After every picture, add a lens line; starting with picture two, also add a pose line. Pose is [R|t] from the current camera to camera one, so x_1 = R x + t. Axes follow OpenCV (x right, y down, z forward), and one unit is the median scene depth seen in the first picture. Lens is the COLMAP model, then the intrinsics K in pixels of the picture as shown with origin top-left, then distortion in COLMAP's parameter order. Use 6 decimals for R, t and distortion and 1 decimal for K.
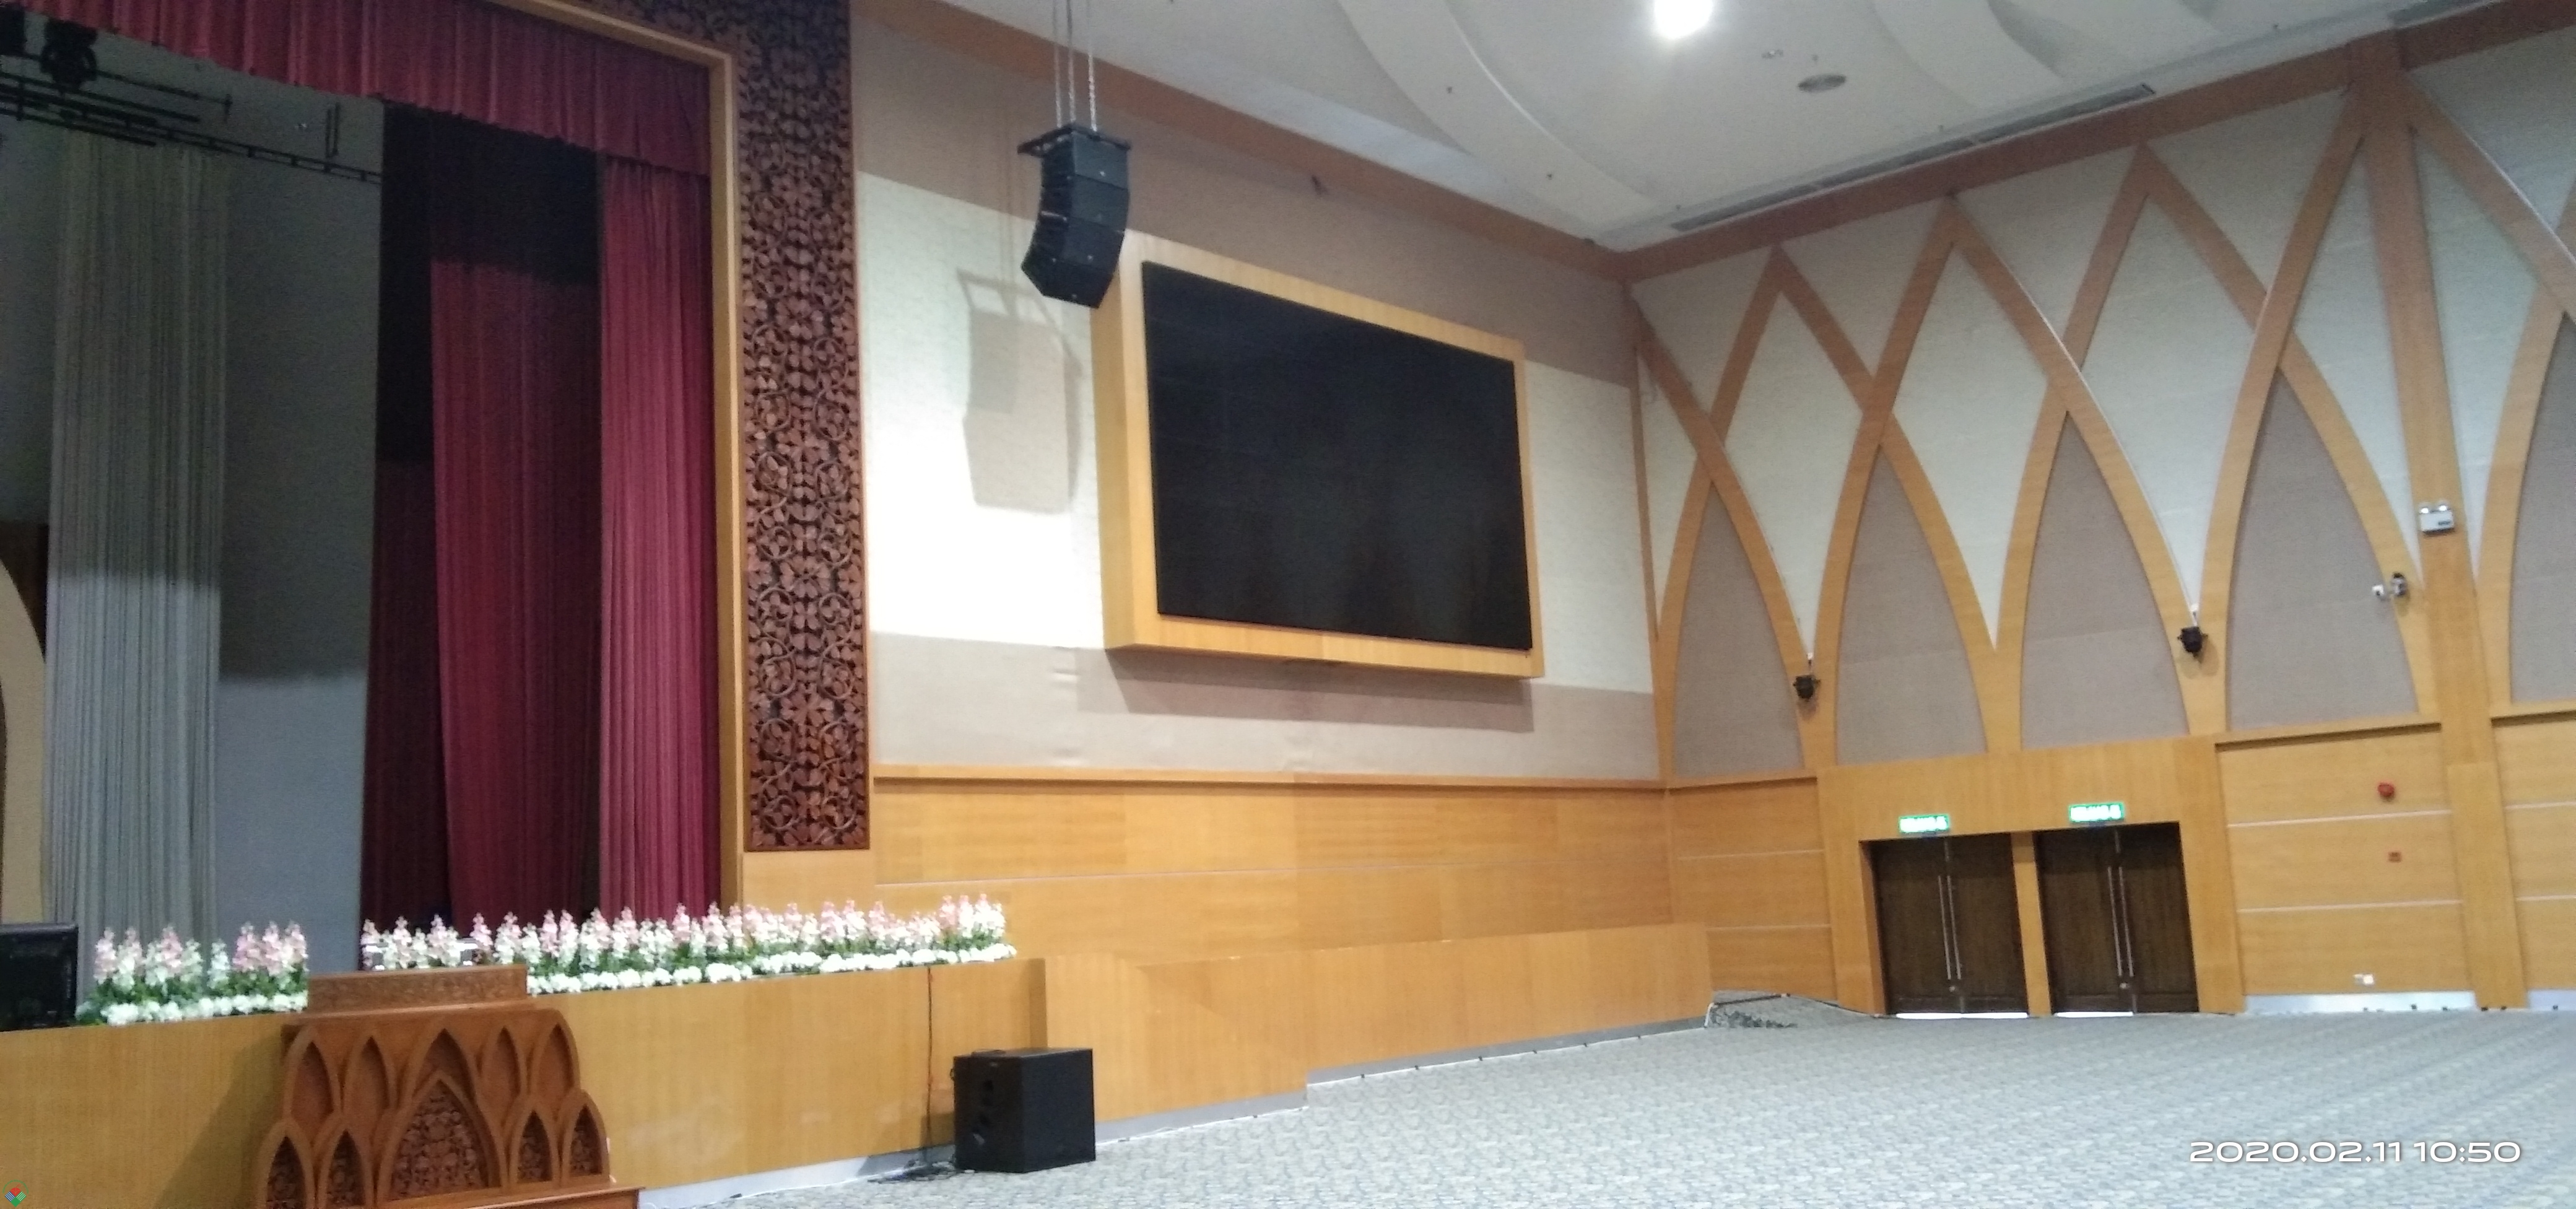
lens RADIAL K [[2081.2, 0, 1307.2], [0, 2081.2, 615.0], [0, 0, 1]] dist [0.057433, -0.109579]
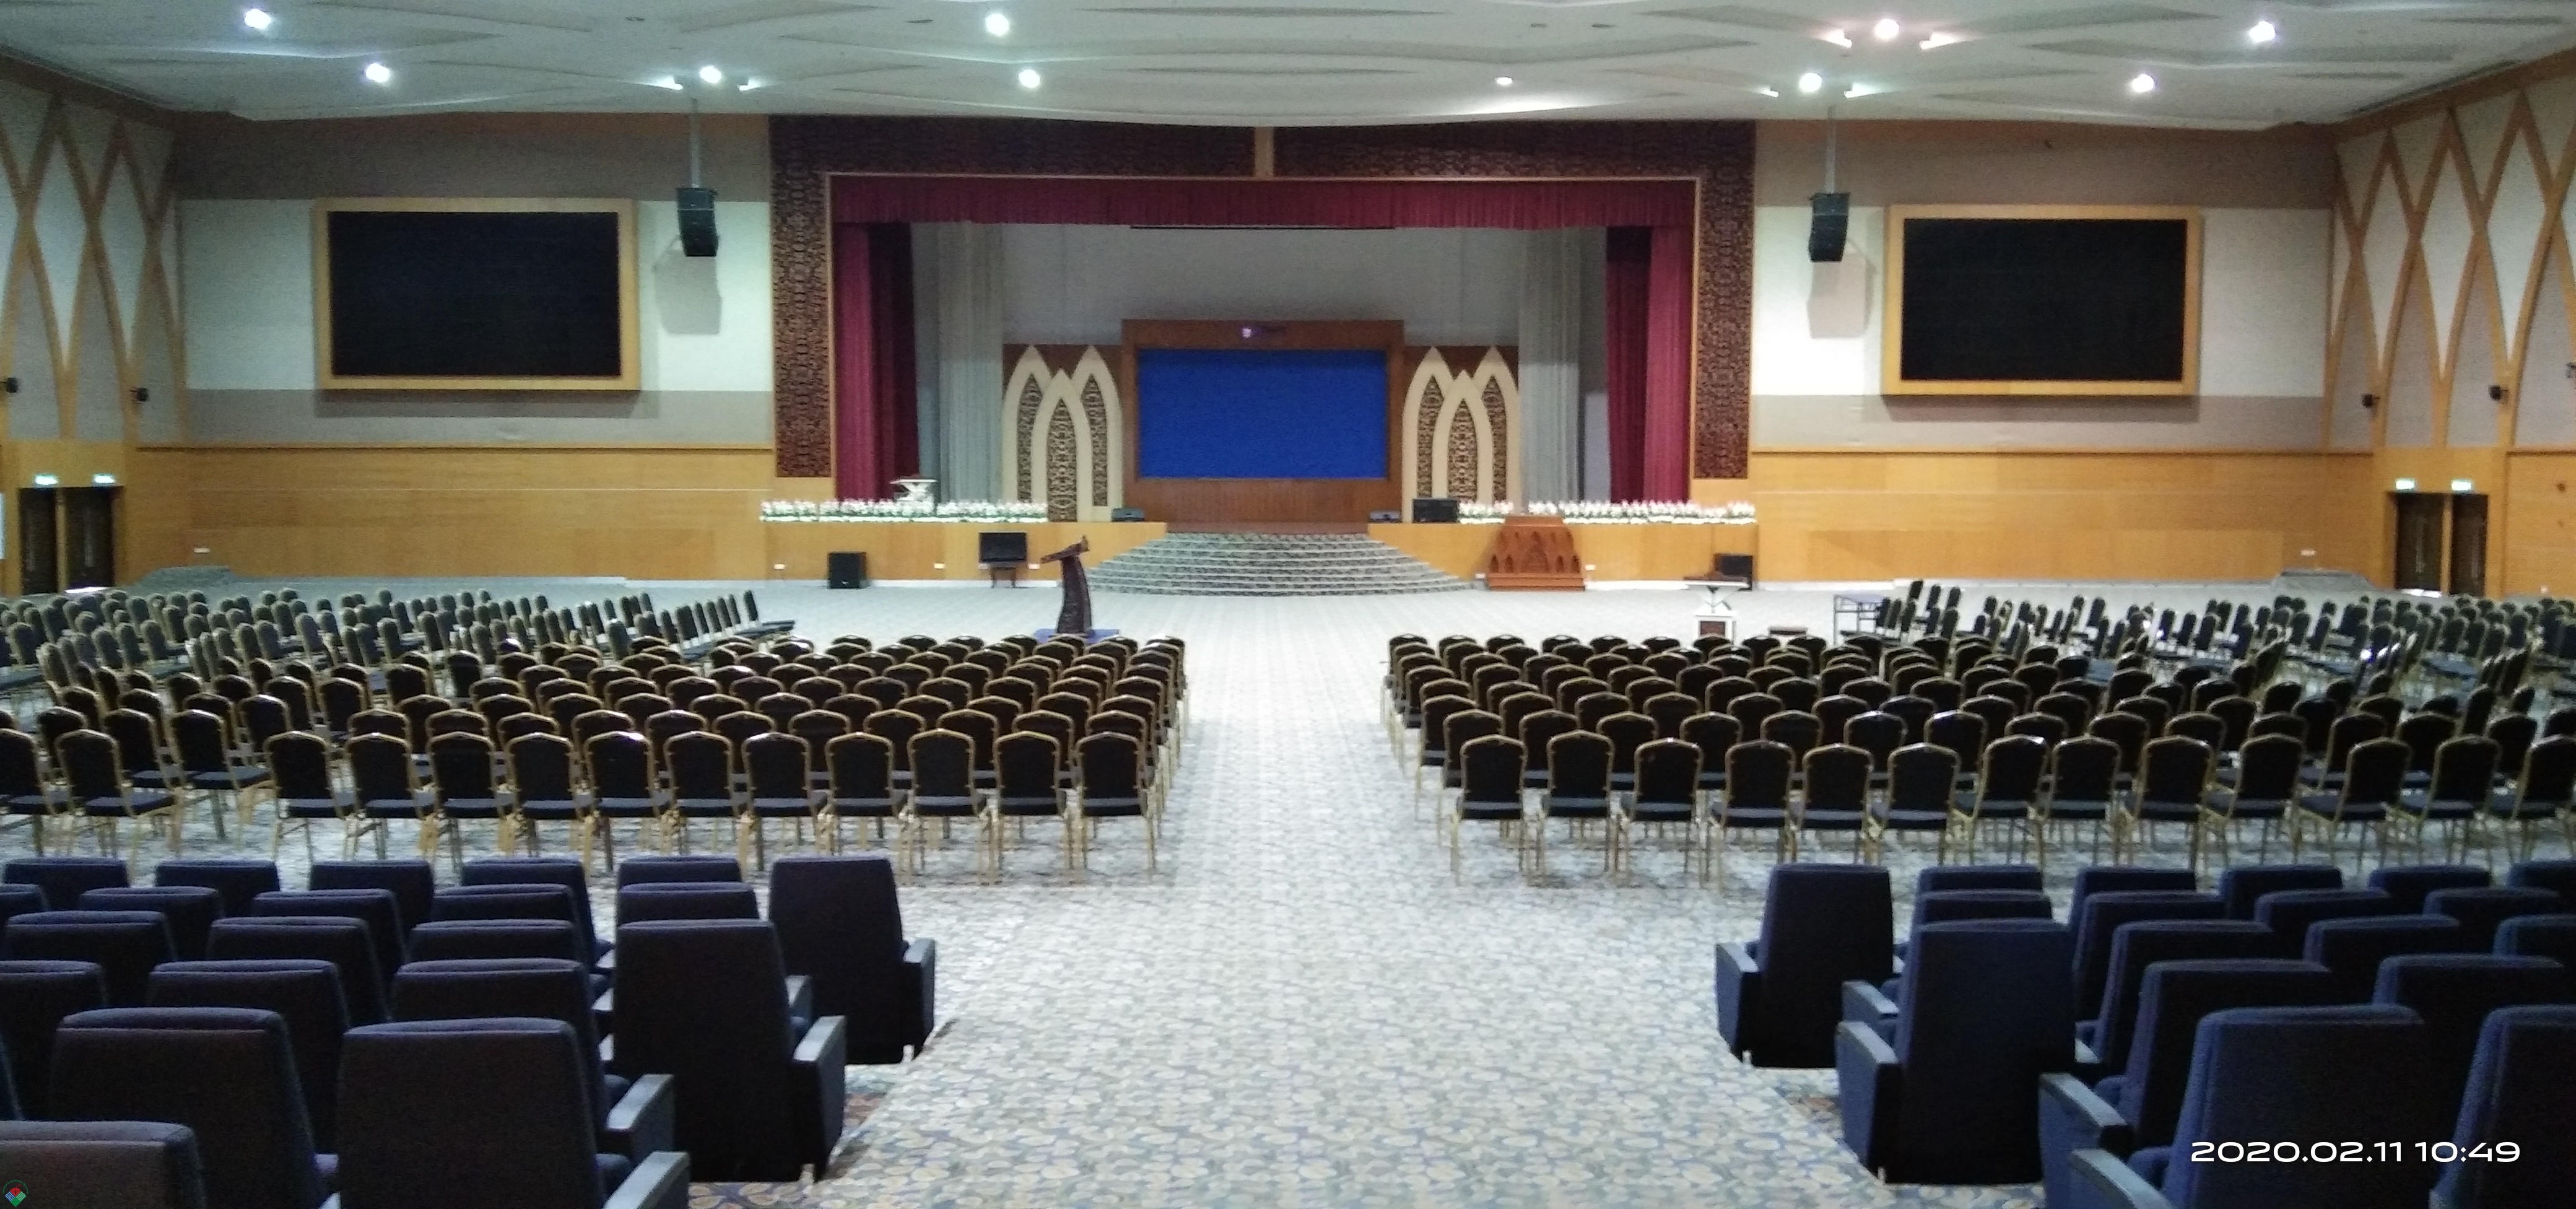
lens RADIAL K [[2081.2, 0, 1289.9], [0, 2081.2, 607.5], [0, 0, 1]] dist [0.057433, -0.109579]
pose [[0.679005, 0.103325, -0.726826, 1.198432], [0.062327, 0.978358, 0.197309, -0.257266], [0.731483, -0.179275, 0.657870, -1.075580]]
